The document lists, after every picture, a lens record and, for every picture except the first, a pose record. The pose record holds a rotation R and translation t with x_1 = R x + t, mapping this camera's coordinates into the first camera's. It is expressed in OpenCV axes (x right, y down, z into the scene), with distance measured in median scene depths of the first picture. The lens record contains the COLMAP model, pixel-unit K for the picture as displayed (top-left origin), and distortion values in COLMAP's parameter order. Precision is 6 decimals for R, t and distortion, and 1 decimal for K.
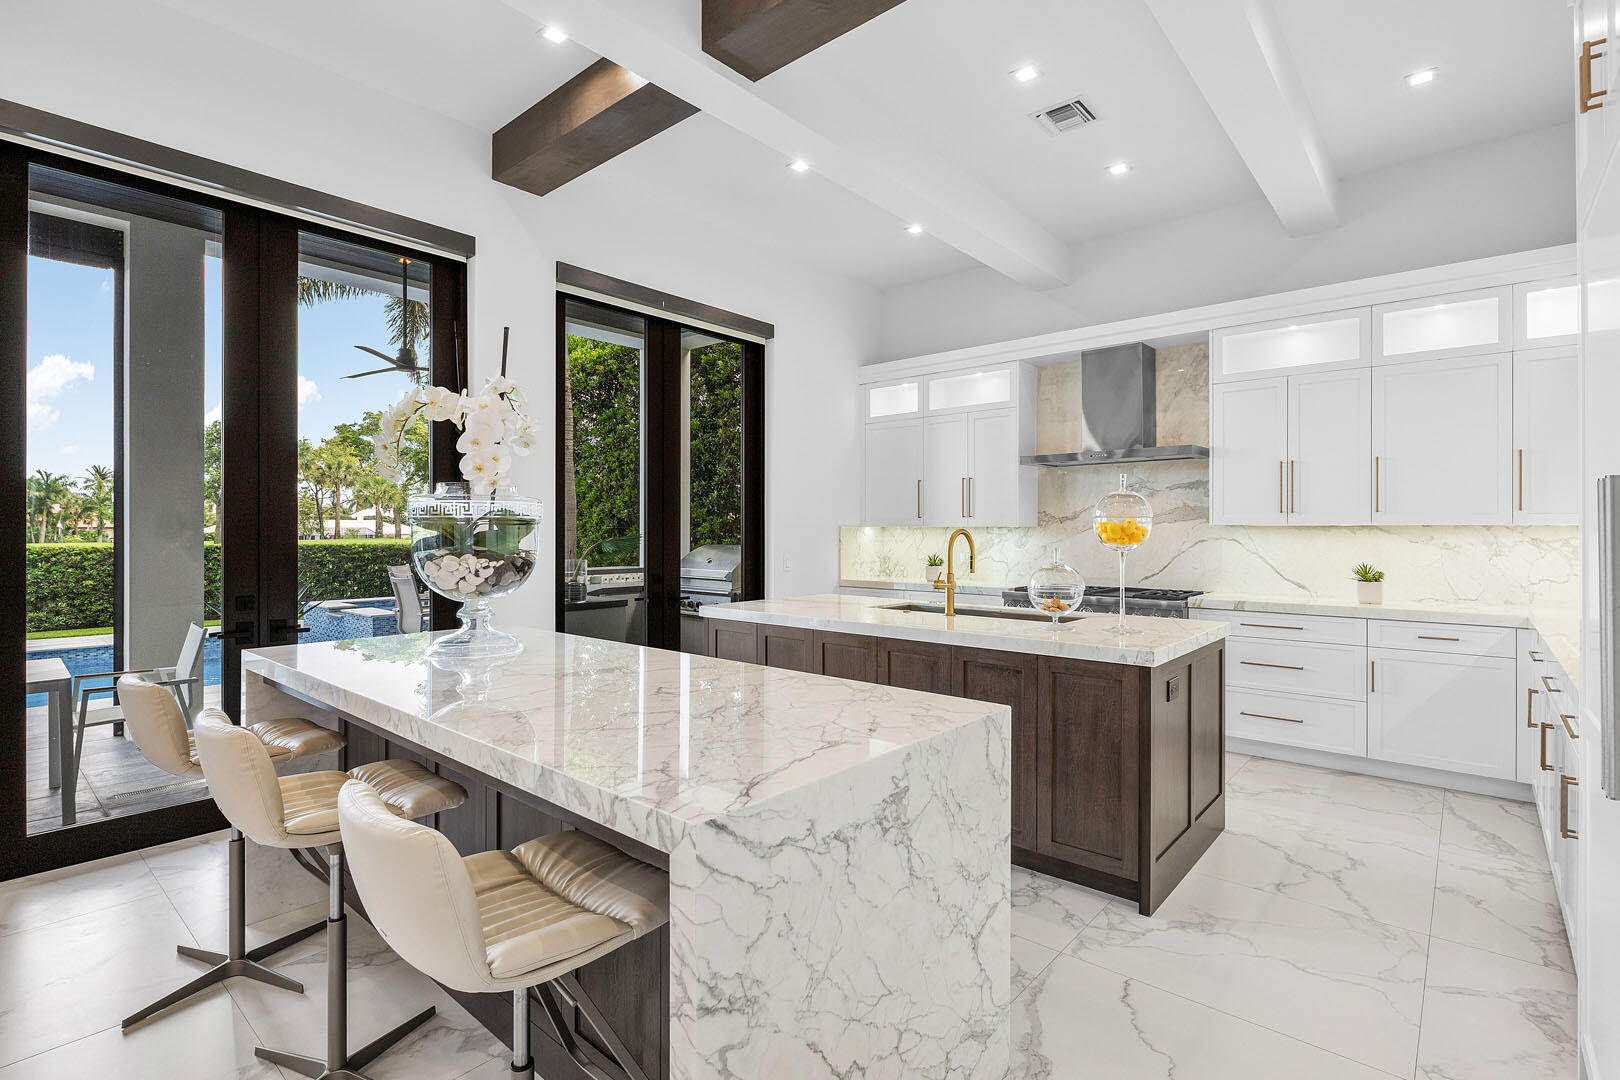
lens RADIAL K [[750.5, 0, 811.2], [0, 750.5, 536.7], [0, 0, 1]] dist [-0.027737, -0.000863]
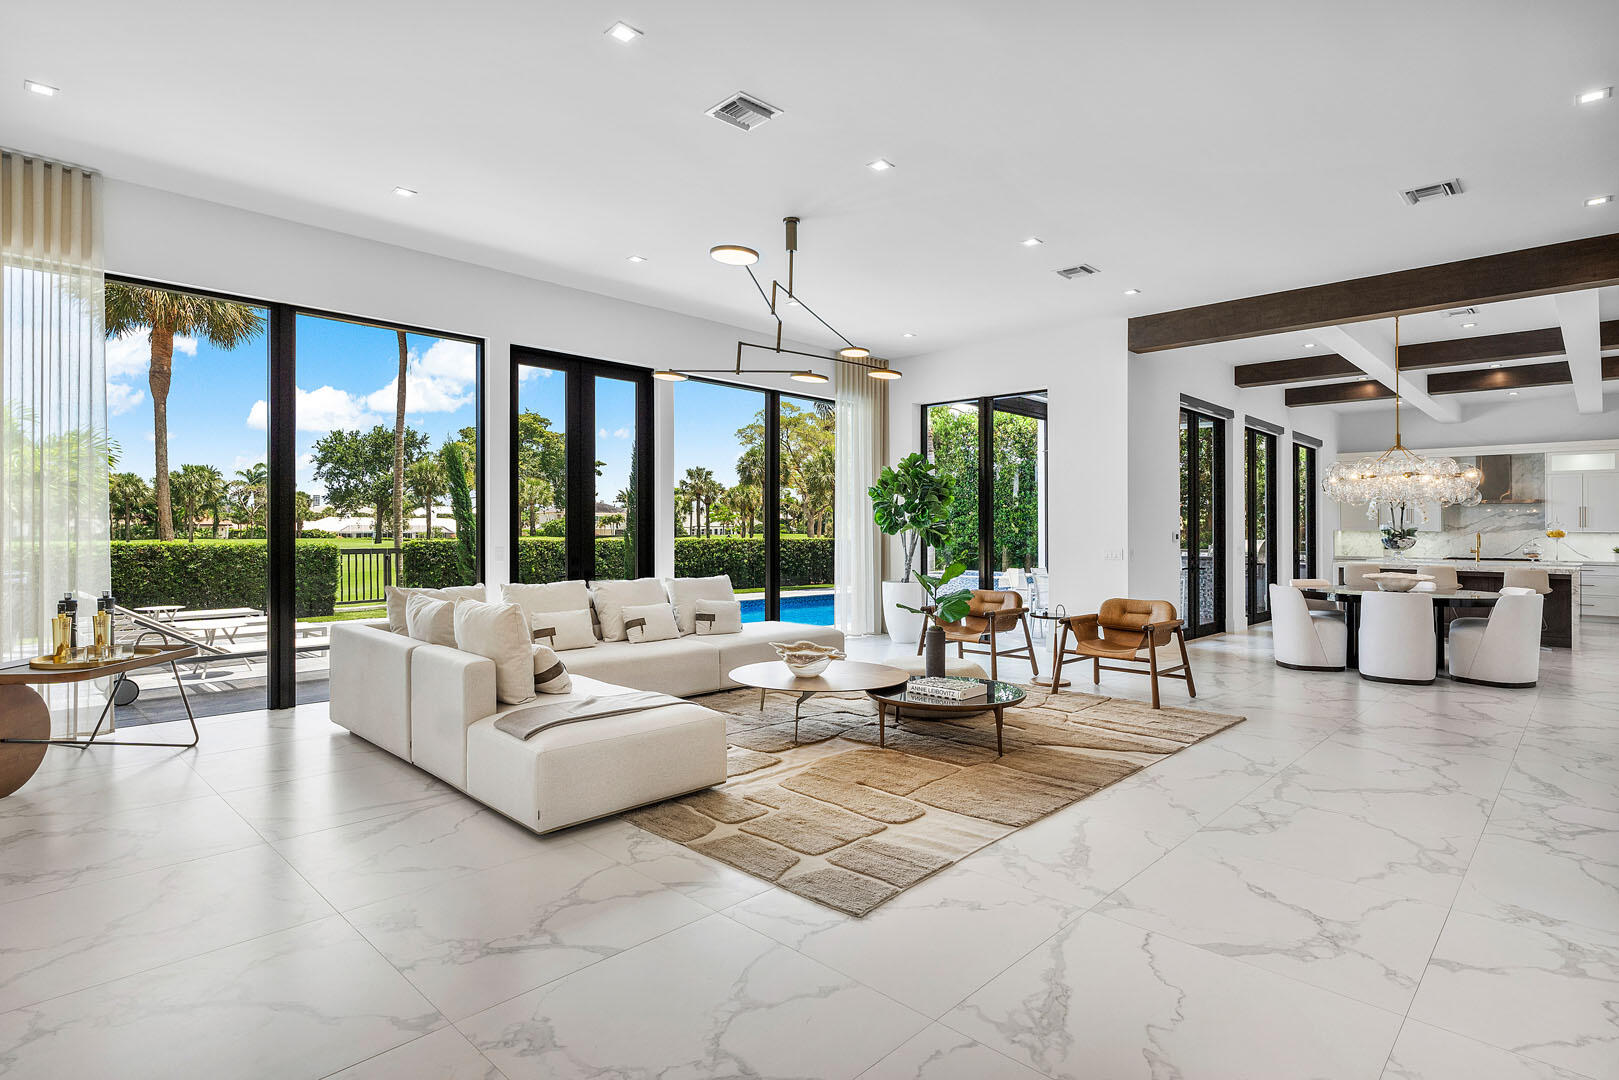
lens RADIAL K [[834.5, 0, 800.5], [0, 834.5, 523.1], [0, 0, 1]] dist [-0.000957, -0.000755]
pose [[0.999200, -0.000232, -0.039984, -1.674442], [-0.000314, 0.999907, -0.013662, -0.005225], [0.039983, 0.013664, 0.999107, -1.710433]]
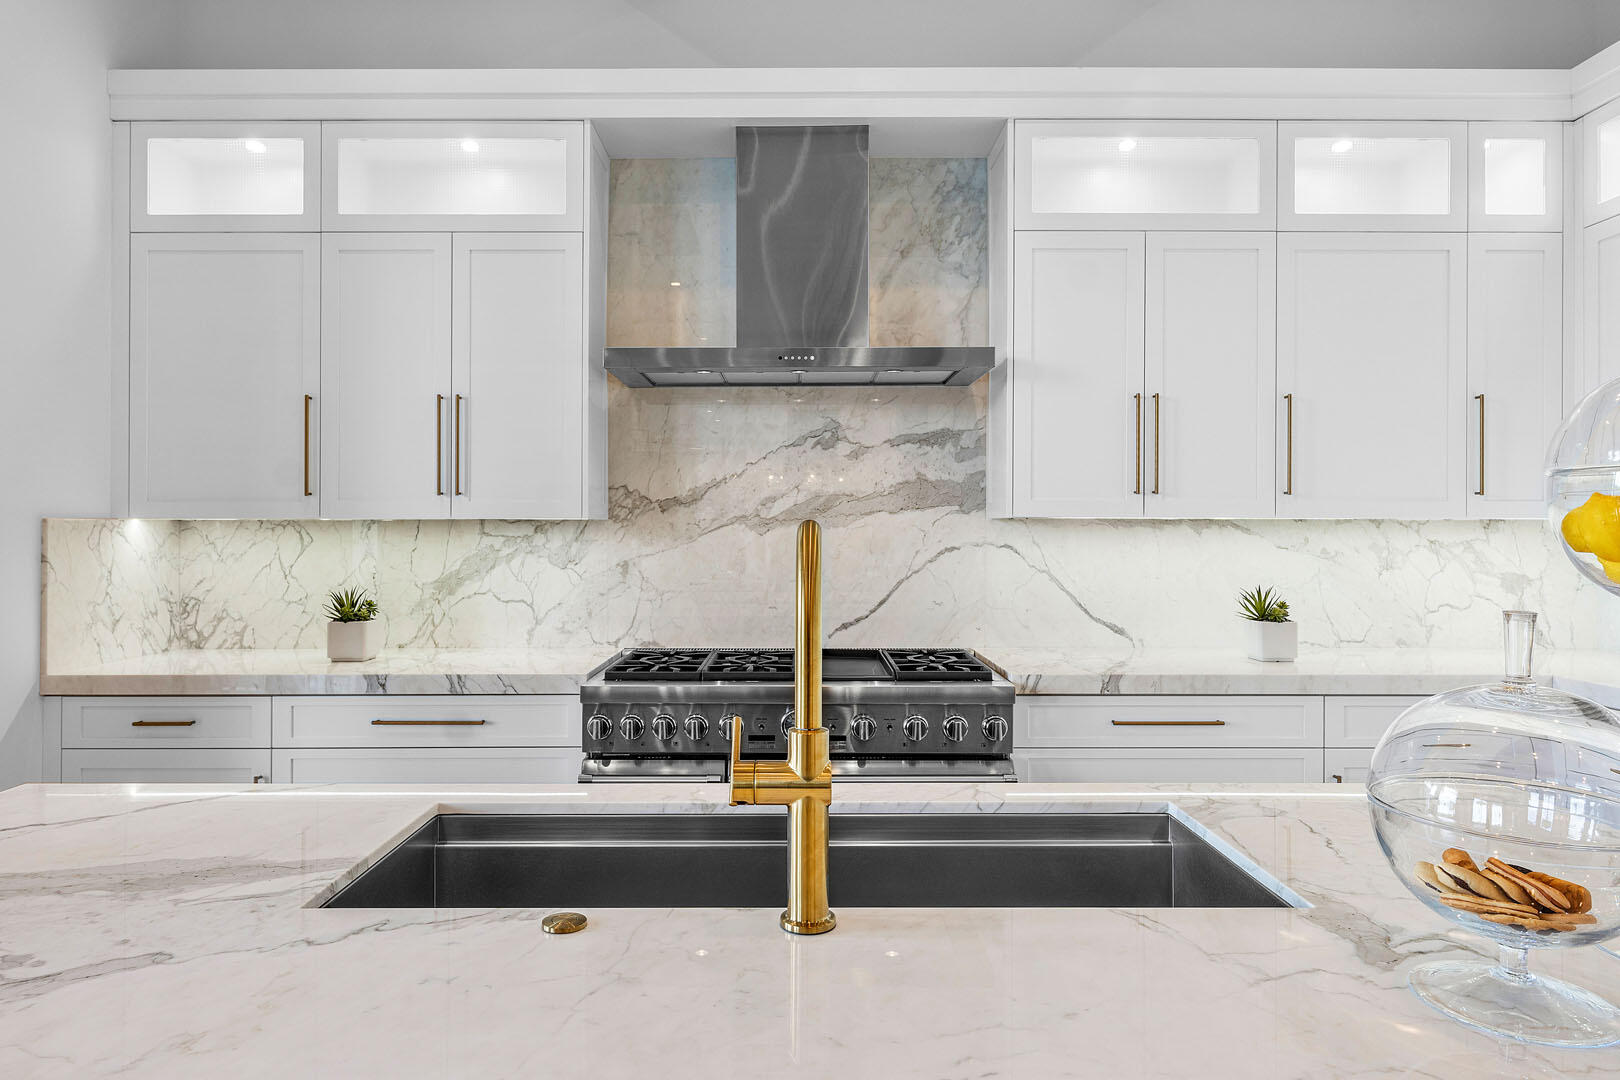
lens RADIAL K [[1036.0, 0, 809.7], [0, 1036.0, 525.9], [0, 0, 1]] dist [-0.001699, -0.007032]
pose [[0.751639, -0.000210, 0.659575, -0.011286], [0.006156, 0.999959, -0.006698, -0.005871], [-0.659546, 0.009094, 0.751609, 0.524261]]
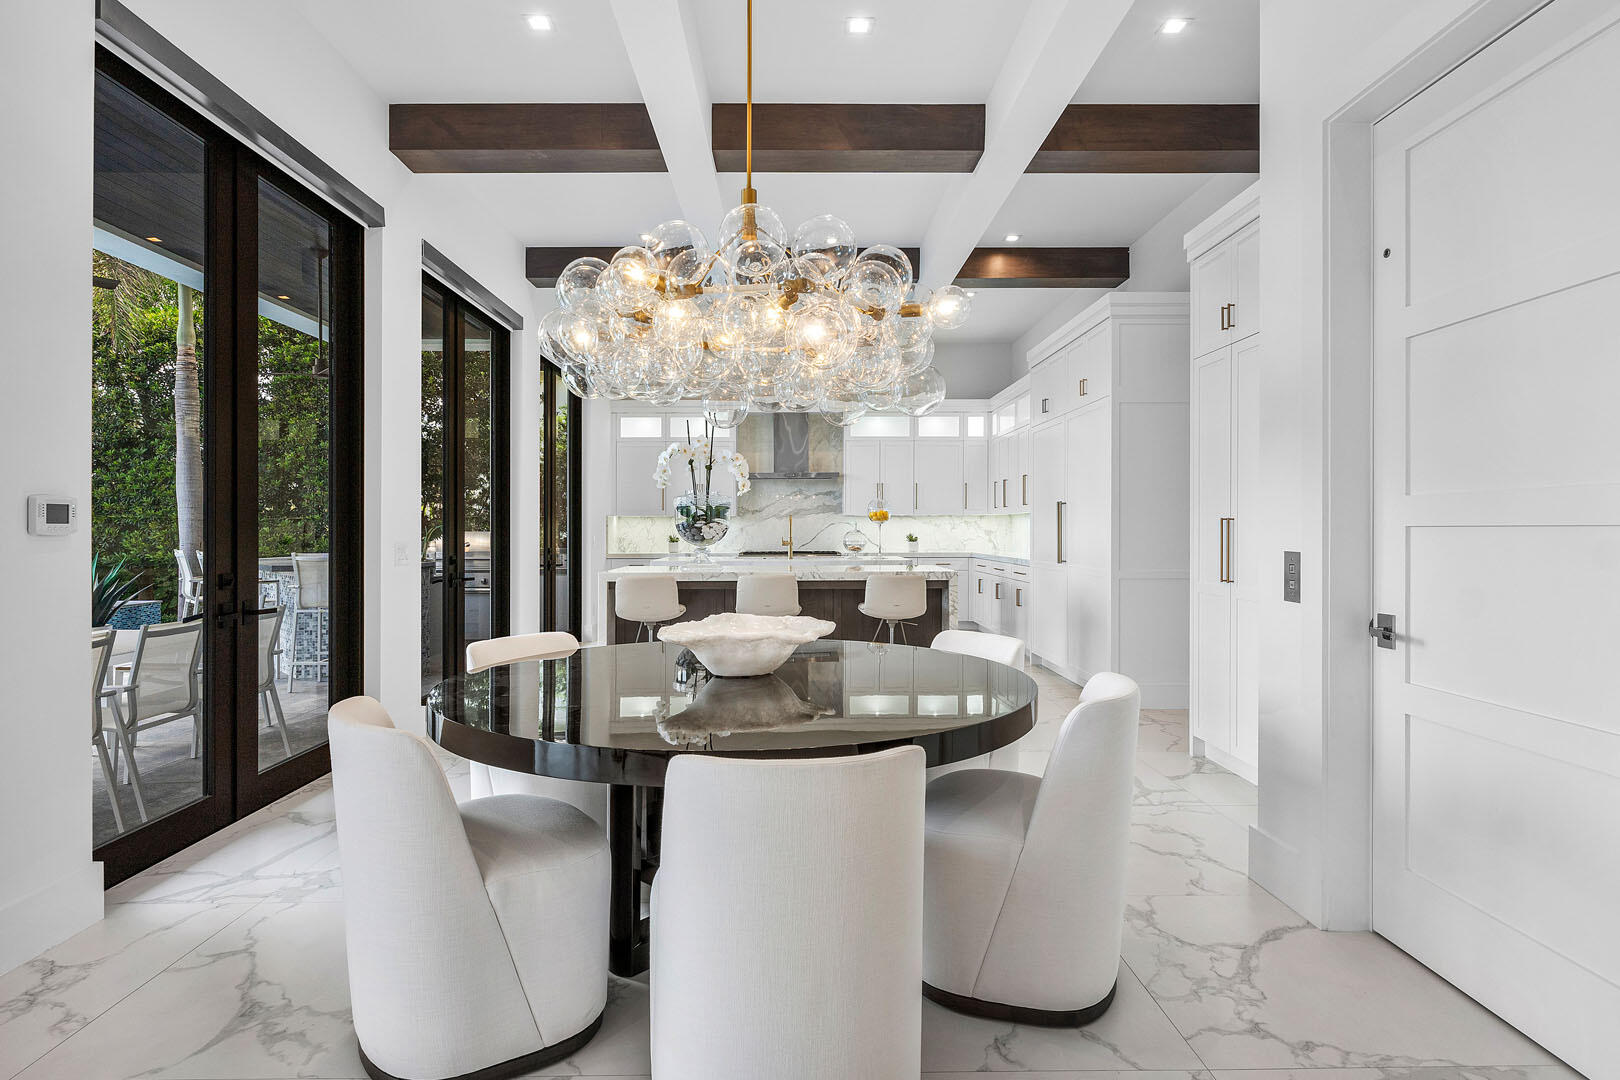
lens RADIAL K [[835.0, 0, 806.8], [0, 835.0, 528.4], [0, 0, 1]] dist [-0.000957, -0.000755]
pose [[0.730716, -0.009469, 0.682616, -0.912306], [0.010770, 0.999939, 0.002342, 0.010990], [-0.682597, 0.005640, 0.730773, -0.455230]]
